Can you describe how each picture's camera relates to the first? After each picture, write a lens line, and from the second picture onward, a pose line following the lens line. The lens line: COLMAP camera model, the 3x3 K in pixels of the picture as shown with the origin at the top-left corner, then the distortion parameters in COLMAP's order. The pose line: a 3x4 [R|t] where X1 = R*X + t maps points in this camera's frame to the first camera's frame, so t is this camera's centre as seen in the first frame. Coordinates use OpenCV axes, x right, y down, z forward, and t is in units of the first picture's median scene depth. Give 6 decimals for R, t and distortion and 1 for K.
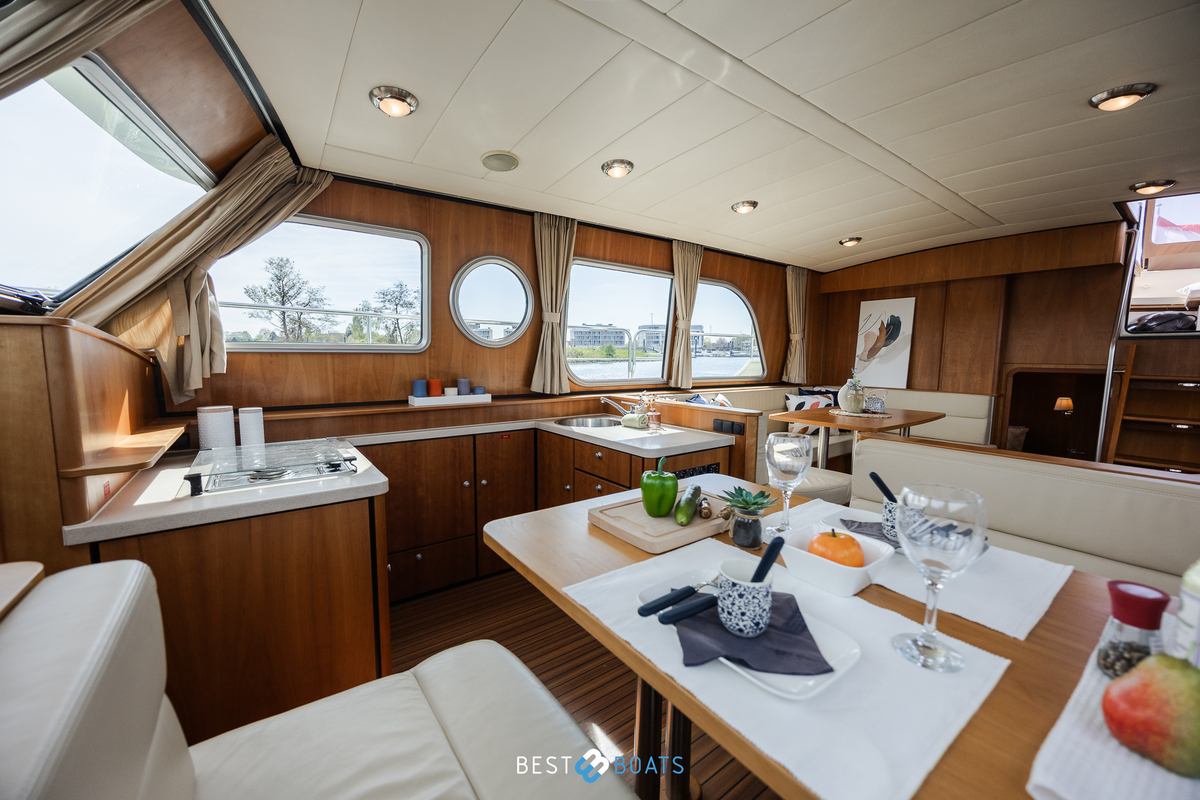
lens RADIAL K [[465.9, 0, 597.9], [0, 465.9, 402.0], [0, 0, 1]] dist [-0.000456, -0.000141]
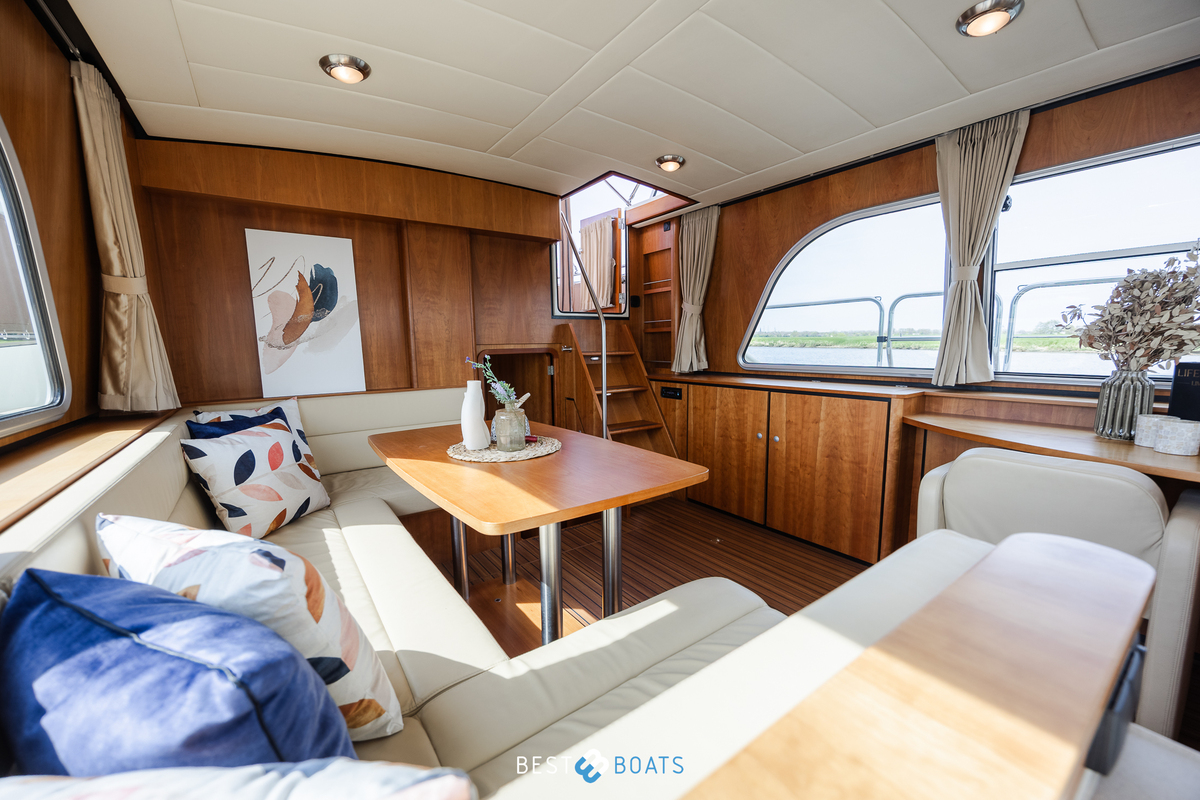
lens RADIAL K [[462.8, 0, 602.1], [0, 462.8, 403.2], [0, 0, 1]] dist [-0.000857, 0.000006]
pose [[0.019506, -0.139822, 0.989985, 0.099881], [0.117015, 0.983687, 0.136627, -0.092201], [-0.992939, 0.113178, 0.035549, 1.049066]]
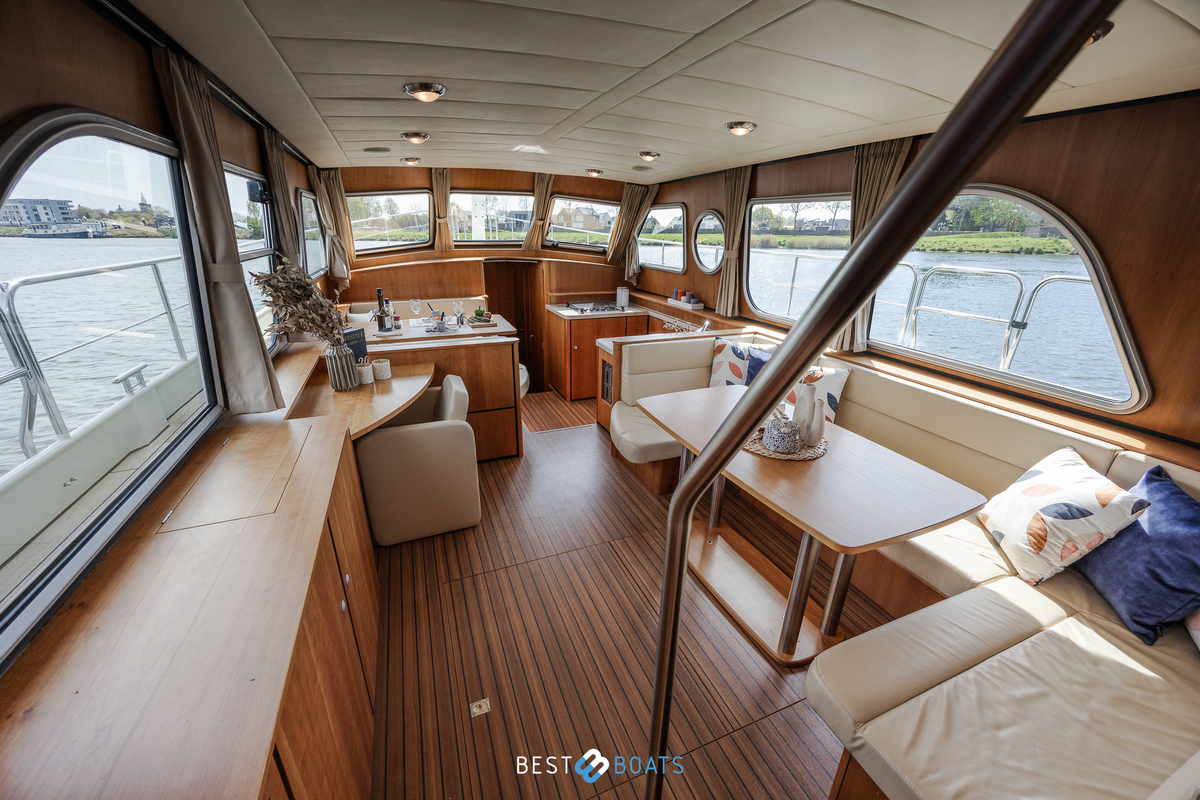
lens RADIAL K [[457.4, 0, 600.0], [0, 457.4, 402.0], [0, 0, 1]] dist [-0.002894, -0.000176]
pose [[-0.242320, 0.333777, -0.910974, 1.362061], [-0.119434, 0.921554, 0.369423, -0.248023], [0.962817, 0.198320, -0.183447, 1.057421]]
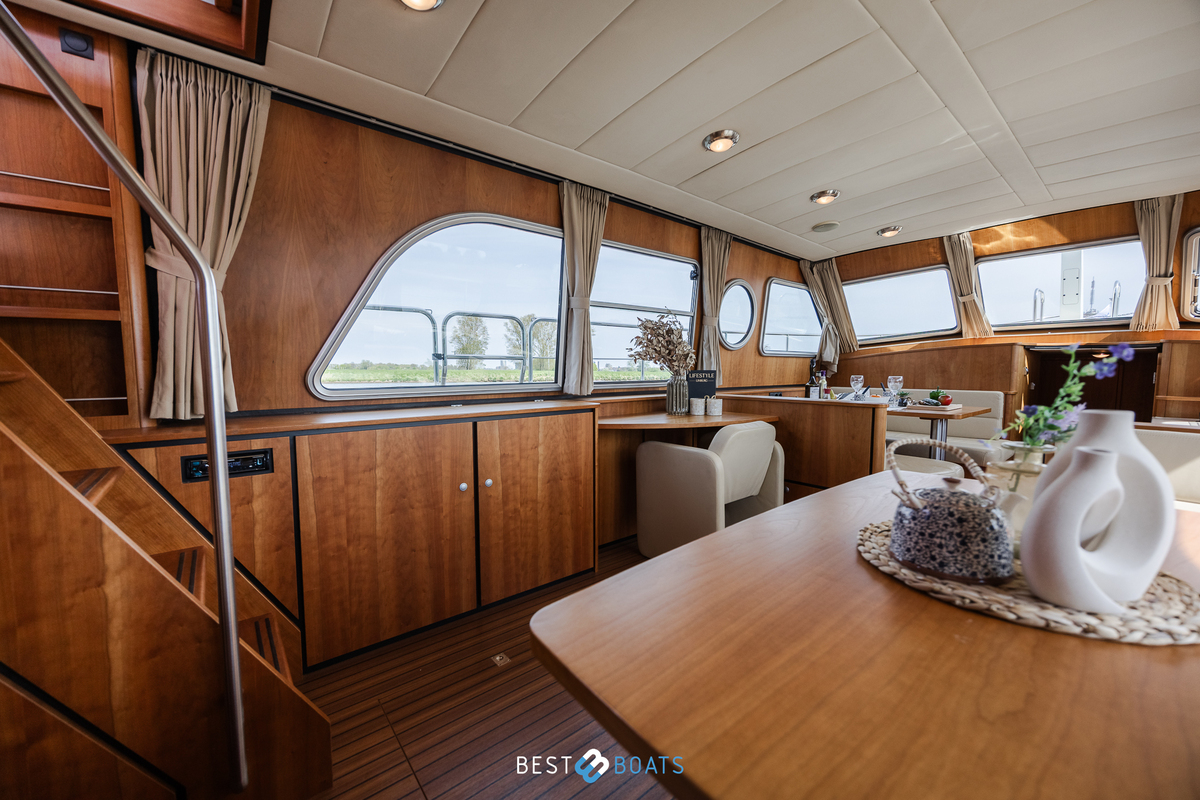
lens RADIAL K [[465.9, 0, 597.9], [0, 465.9, 402.0], [0, 0, 1]] dist [-0.000456, -0.000141]
pose [[-0.998886, -0.006153, -0.046793, 0.903575], [-0.014436, 0.983780, 0.178799, -0.101307], [0.044933, 0.179275, -0.982772, 1.425982]]
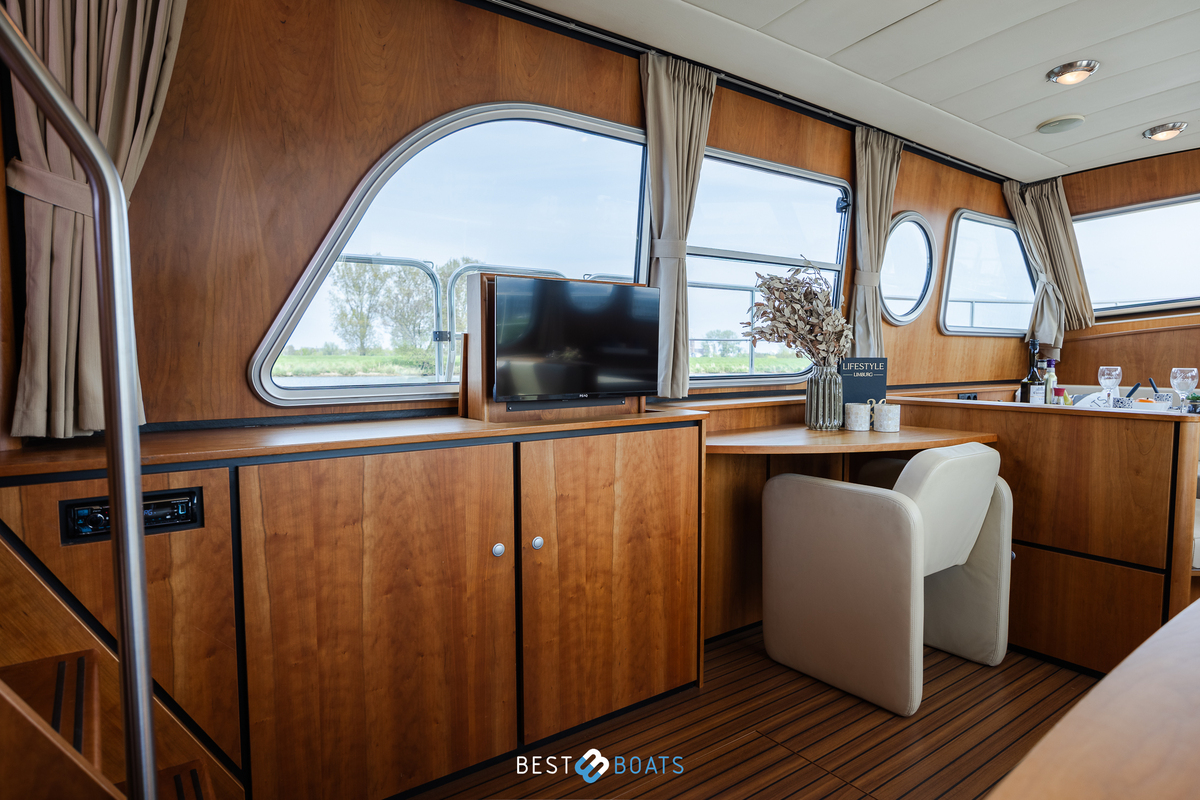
lens RADIAL K [[692.7, 0, 603.5], [0, 692.7, 401.8], [0, 0, 1]] dist [-0.005711, -0.002091]
pose [[-0.999907, -0.010229, 0.009016, 0.971063], [-0.008496, 0.984570, 0.174783, -0.091875], [-0.010665, 0.174690, -0.984566, 1.349809]]
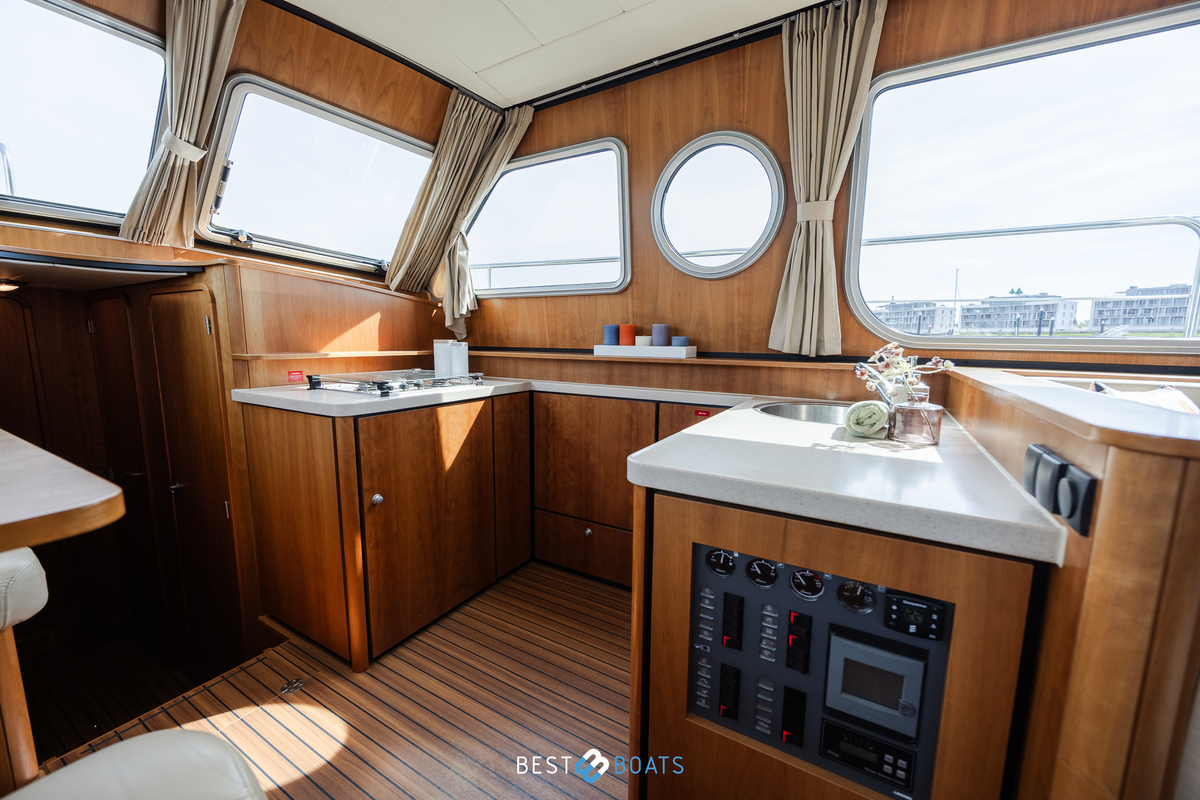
lens RADIAL K [[462.8, 0, 602.1], [0, 462.8, 403.2], [0, 0, 1]] dist [-0.000857, 0.000006]
pose [[0.394597, 0.125106, -0.910298, 0.349509], [-0.101278, 0.990573, 0.092237, 0.014963], [0.913256, 0.055797, 0.403547, 0.623850]]
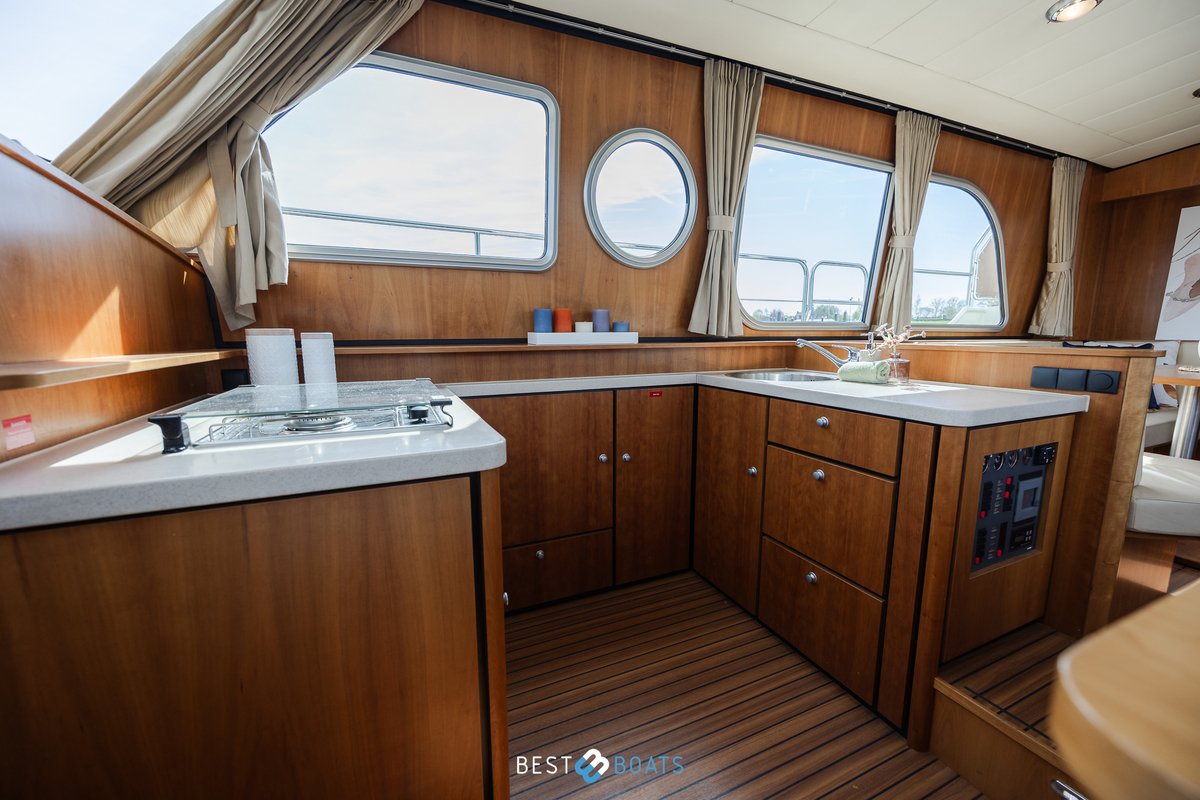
lens RADIAL K [[469.8, 0, 593.3], [0, 469.8, 403.9], [0, 0, 1]] dist [-0.002242, -0.000464]
pose [[0.975455, 0.023408, -0.218950, -0.138974], [-0.012696, 0.998658, 0.050204, 0.056190], [0.219832, -0.046192, 0.974444, 0.295314]]
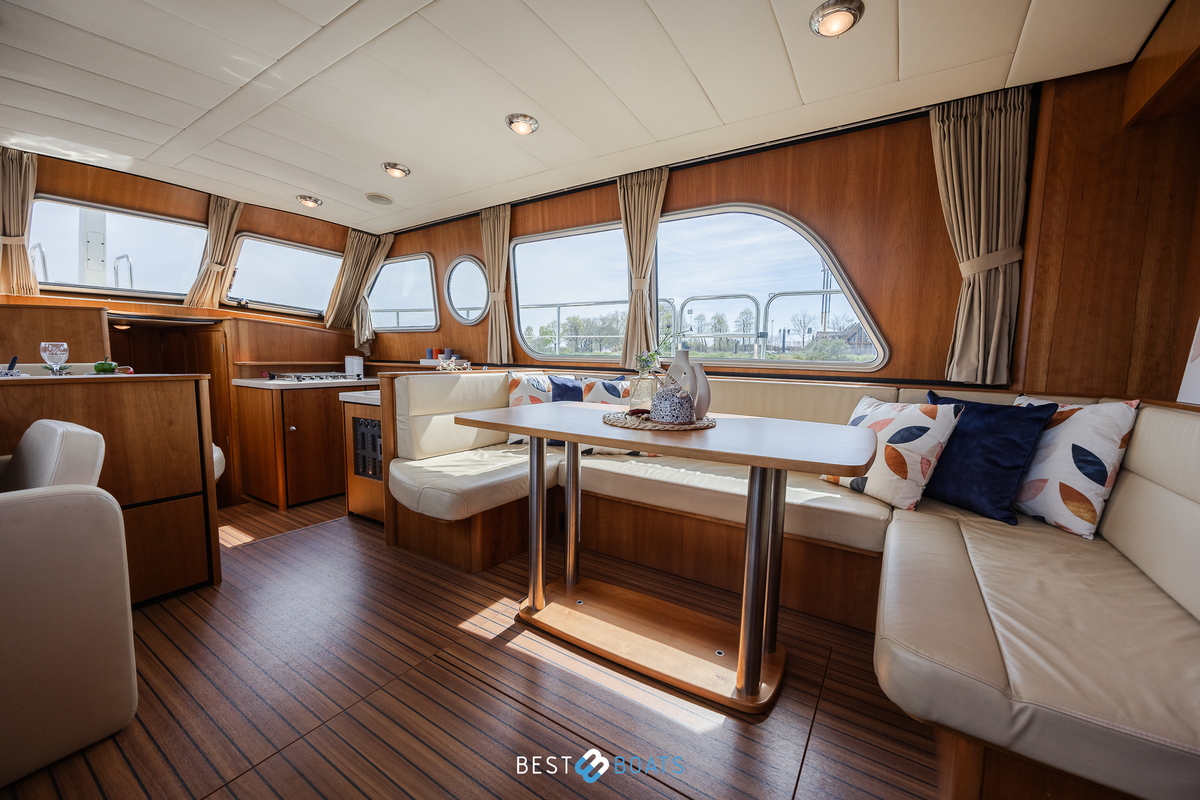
lens RADIAL K [[465.9, 0, 597.9], [0, 465.9, 402.0], [0, 0, 1]] dist [-0.000456, -0.000141]
pose [[0.347135, 0.090718, -0.933417, 1.186697], [-0.109168, 0.992453, 0.055856, -0.016384], [0.931439, 0.082509, 0.354419, 0.925867]]
